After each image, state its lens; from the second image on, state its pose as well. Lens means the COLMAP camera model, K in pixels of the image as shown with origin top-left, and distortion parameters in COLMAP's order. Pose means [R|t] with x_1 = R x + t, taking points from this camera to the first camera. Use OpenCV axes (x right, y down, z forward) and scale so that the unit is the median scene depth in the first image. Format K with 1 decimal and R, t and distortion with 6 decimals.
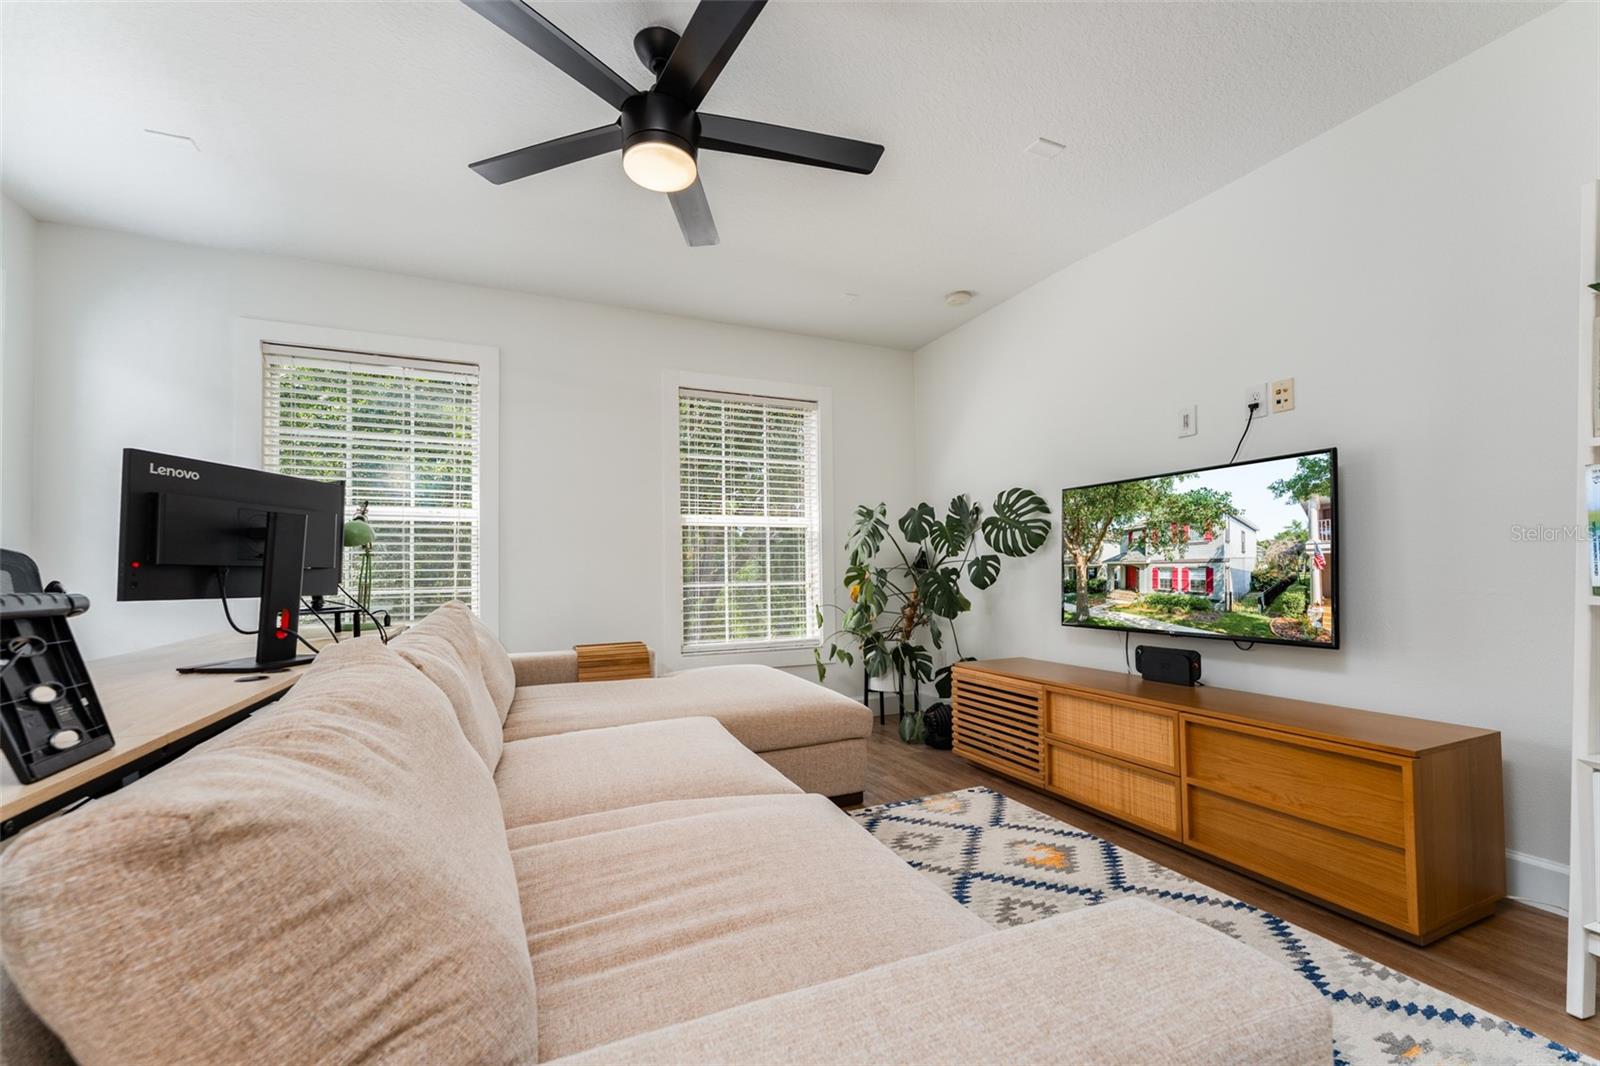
lens RADIAL K [[641.4, 0, 823.4], [0, 641.4, 548.5], [0, 0, 1]] dist [-0.002560, -0.000707]
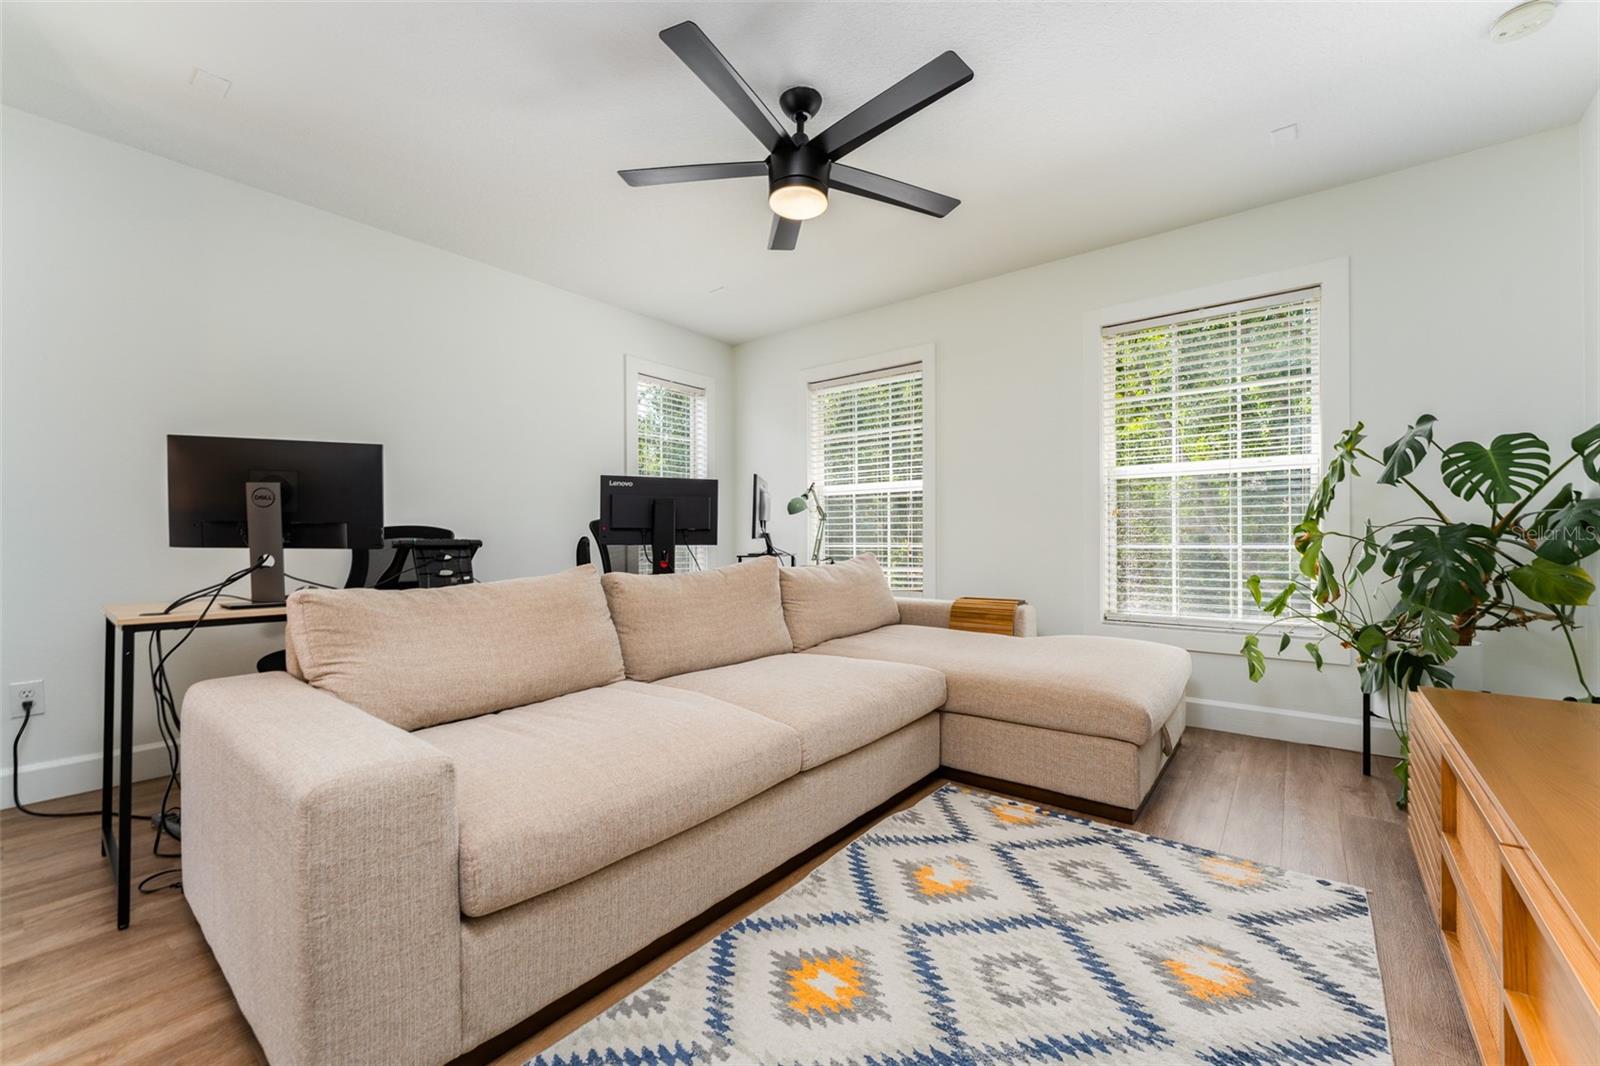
lens RADIAL K [[641.4, 0, 789.2], [0, 641.4, 528.7], [0, 0, 1]] dist [-0.002560, -0.000707]
pose [[0.454789, -0.001517, -0.890598, 0.619017], [0.036049, 0.999210, 0.016707, 0.003023], [0.889870, -0.039704, 0.454484, 0.297042]]
